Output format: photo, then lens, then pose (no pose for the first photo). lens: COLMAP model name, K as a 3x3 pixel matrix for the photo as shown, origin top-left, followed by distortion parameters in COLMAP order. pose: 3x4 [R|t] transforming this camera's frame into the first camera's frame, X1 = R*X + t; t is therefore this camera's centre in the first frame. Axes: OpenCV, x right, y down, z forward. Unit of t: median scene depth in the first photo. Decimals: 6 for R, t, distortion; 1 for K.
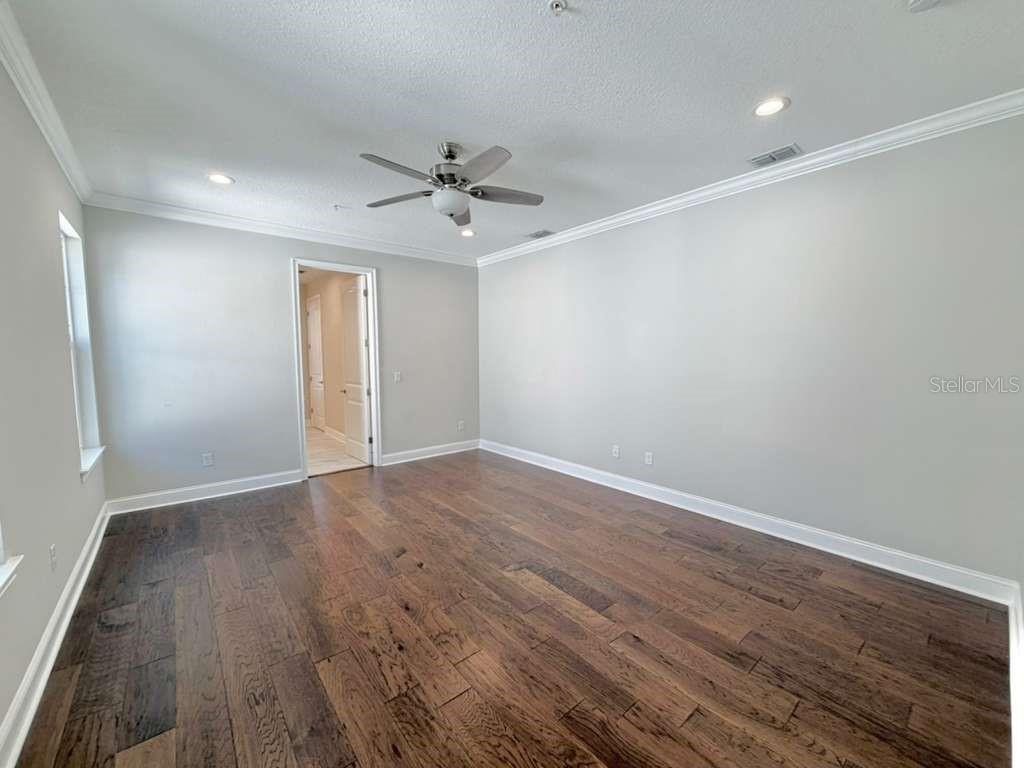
lens RADIAL K [[407.7, 0, 508.8], [0, 407.7, 384.9], [0, 0, 1]] dist [-0.000839, -0.000110]
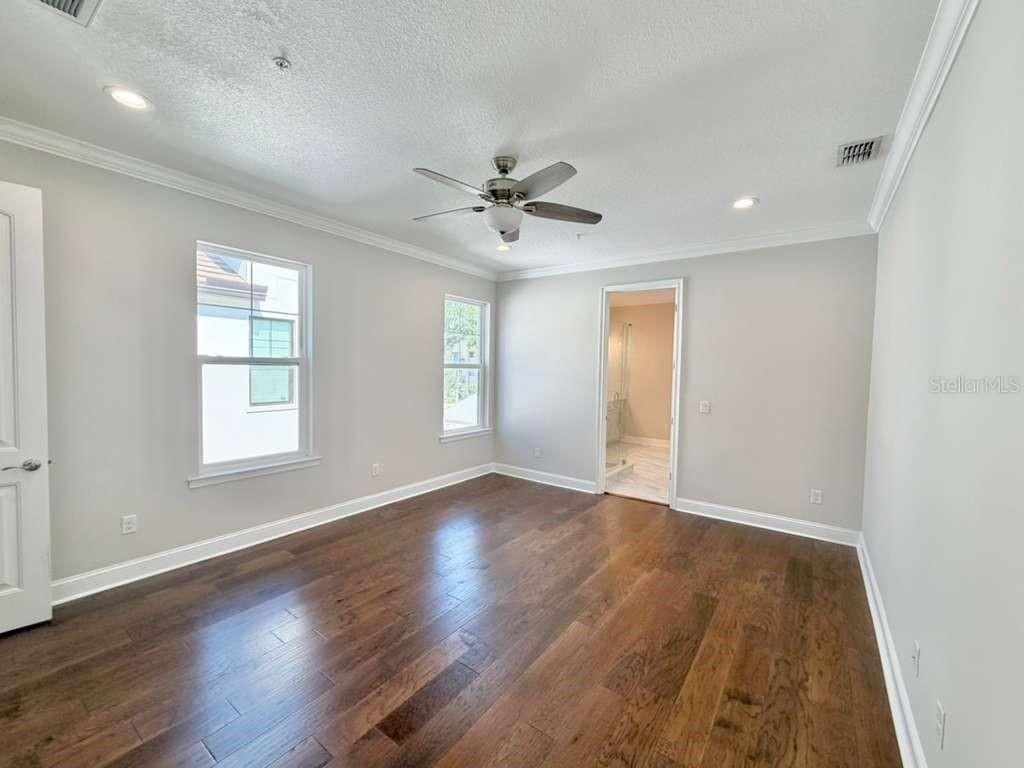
lens RADIAL K [[425.8, 0, 512.0], [0, 425.8, 384.0], [0, 0, 1]] dist [-0.000329, -0.000060]
pose [[0.250763, 0.048936, -0.966811, 0.609233], [-0.092621, 0.995353, 0.026357, -0.071901], [0.963607, 0.082938, 0.254131, 0.588801]]
